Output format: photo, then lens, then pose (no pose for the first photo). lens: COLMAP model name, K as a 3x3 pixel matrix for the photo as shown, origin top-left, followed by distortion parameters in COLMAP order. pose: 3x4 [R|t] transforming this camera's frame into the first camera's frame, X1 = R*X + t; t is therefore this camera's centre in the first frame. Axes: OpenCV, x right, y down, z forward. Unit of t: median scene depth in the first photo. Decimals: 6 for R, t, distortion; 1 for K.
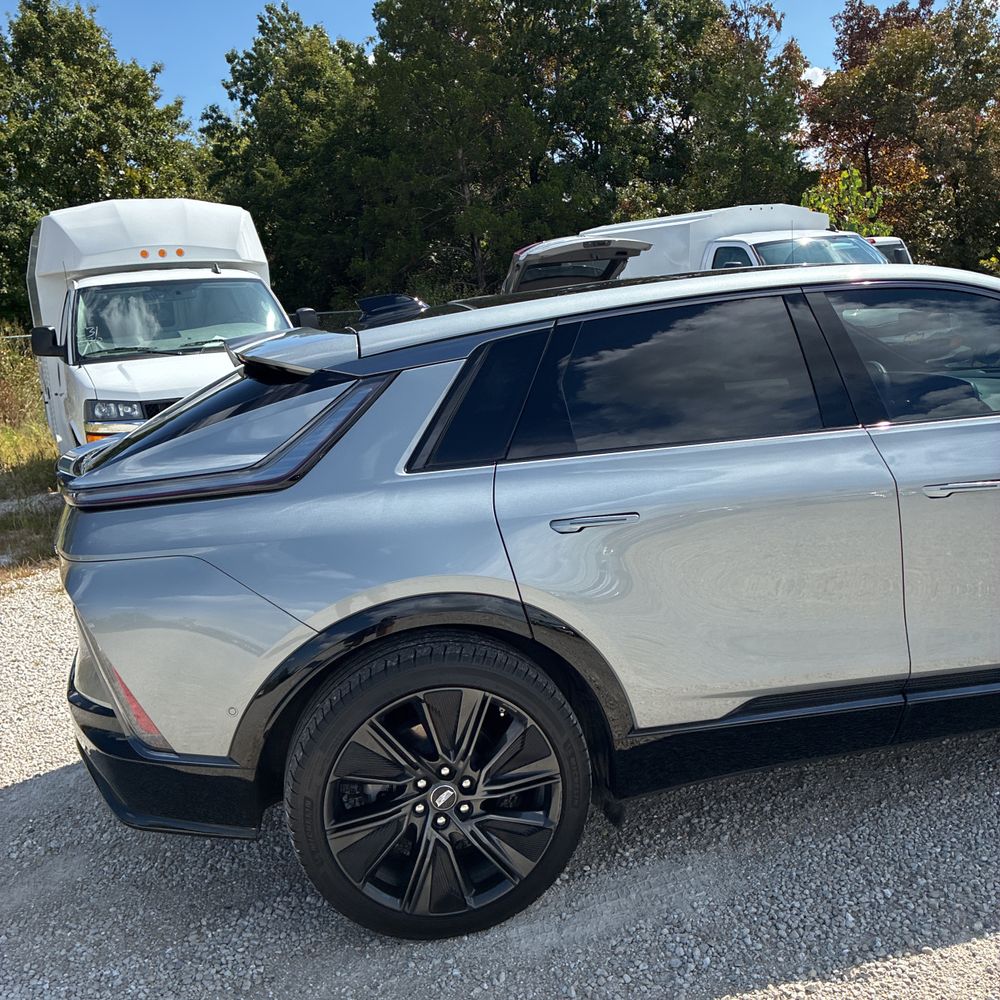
lens RADIAL K [[1035.7, 0, 477.6], [0, 1035.7, 525.6], [0, 0, 1]] dist [0.030435, 0.000000]
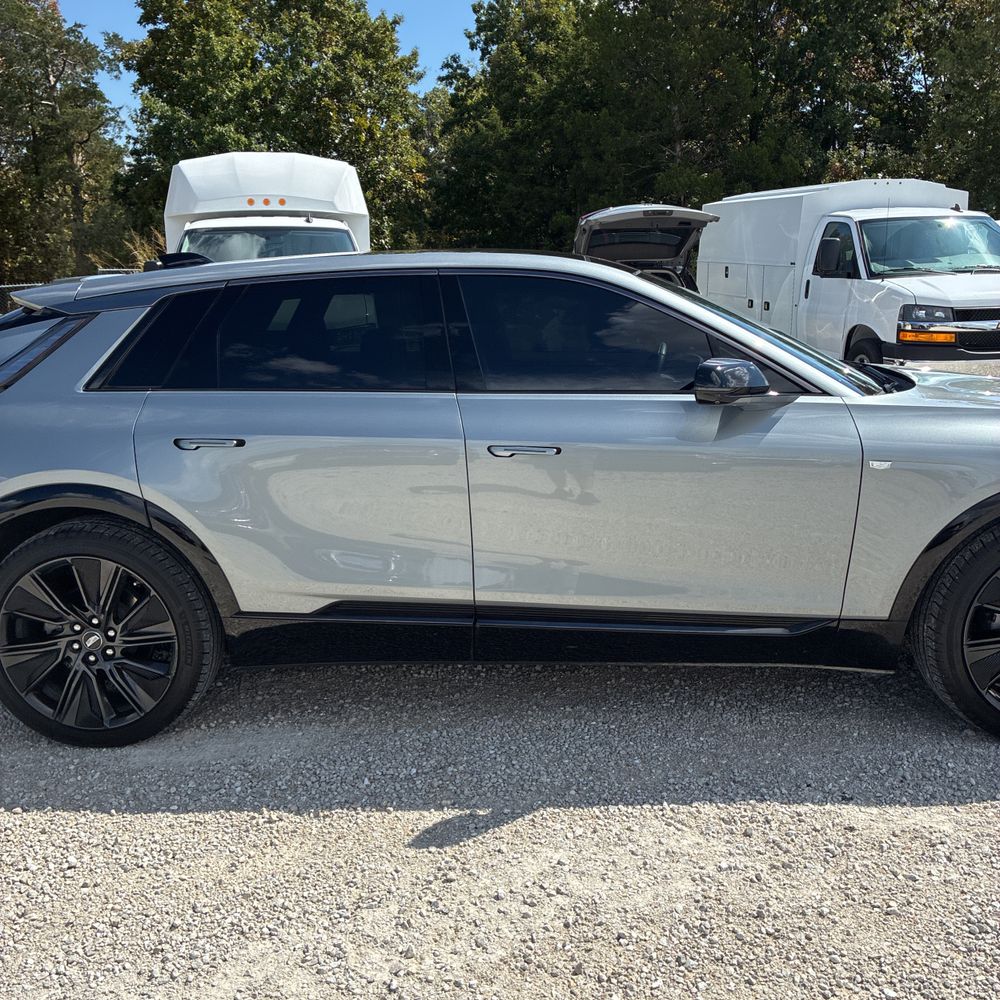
lens RADIAL K [[1035.7, 0, 480.0], [0, 1035.7, 530.8], [0, 0, 1]] dist [0.030435, 0.000000]
pose [[0.964558, 0.123887, -0.232979, 0.176641], [-0.112505, 0.991741, 0.061577, -0.003112], [0.238684, -0.033183, 0.970530, -0.038215]]
